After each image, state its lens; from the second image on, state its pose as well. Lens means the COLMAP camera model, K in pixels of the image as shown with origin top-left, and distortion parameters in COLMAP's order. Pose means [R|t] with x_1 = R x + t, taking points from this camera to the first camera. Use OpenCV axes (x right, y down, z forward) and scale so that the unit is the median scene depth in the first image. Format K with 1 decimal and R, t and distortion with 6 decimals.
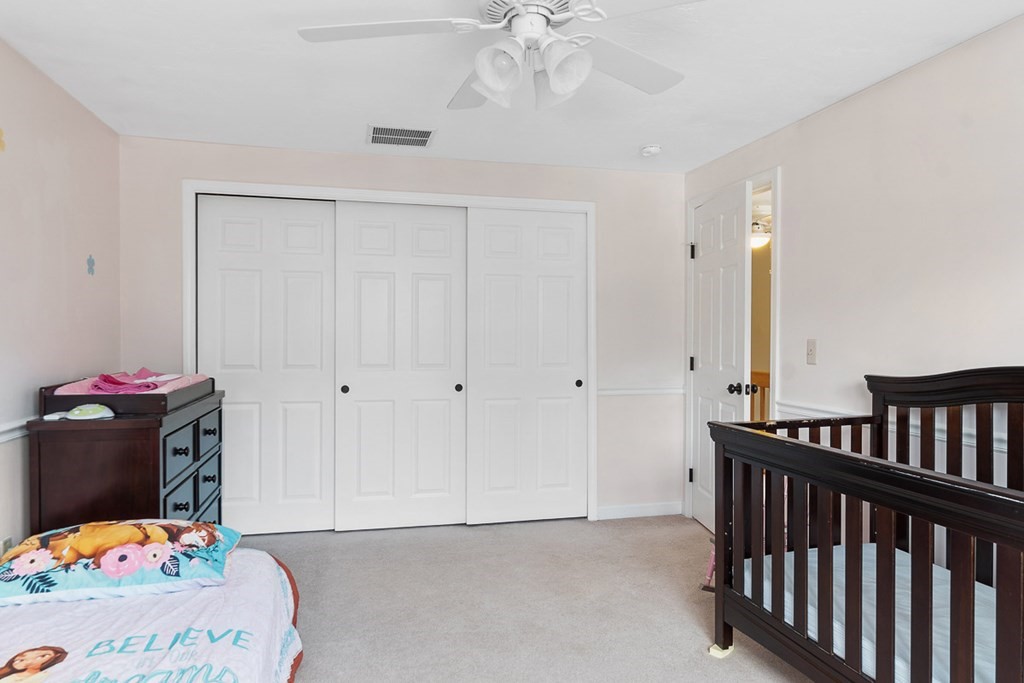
lens RADIAL K [[672.4, 0, 512.3], [0, 672.4, 339.5], [0, 0, 1]] dist [-0.001961, 0.002293]
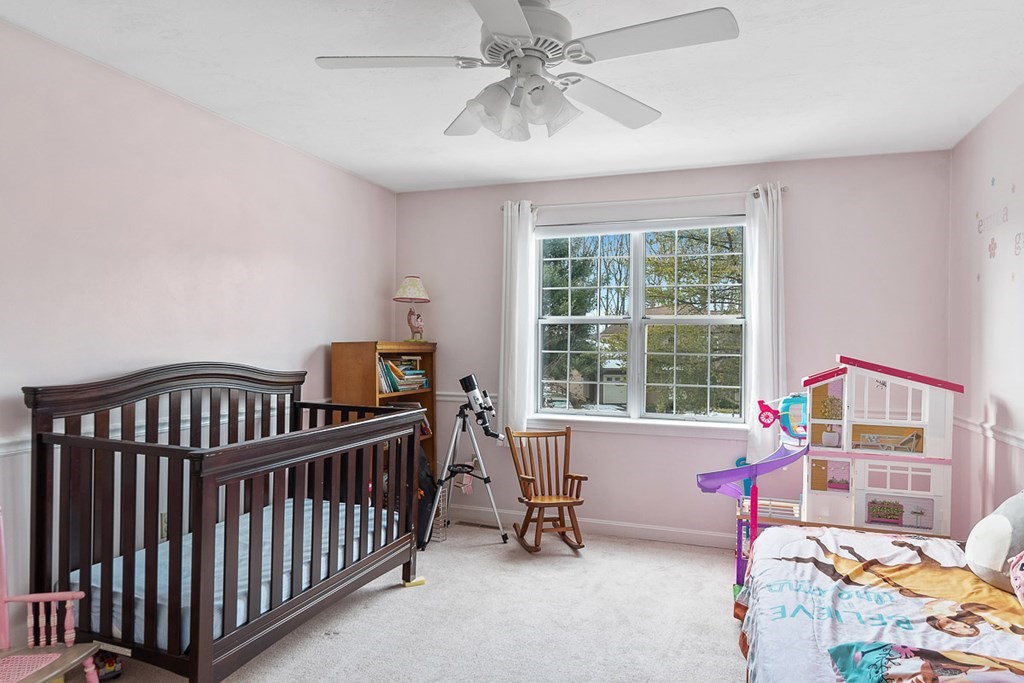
lens RADIAL K [[672.4, 0, 514.8], [0, 672.4, 337.4], [0, 0, 1]] dist [-0.001961, 0.002293]
pose [[-0.841237, -0.006743, 0.540625, -0.523919], [-0.008996, 0.999958, -0.001526, -0.014001], [-0.540592, -0.006147, -0.841263, 1.810508]]
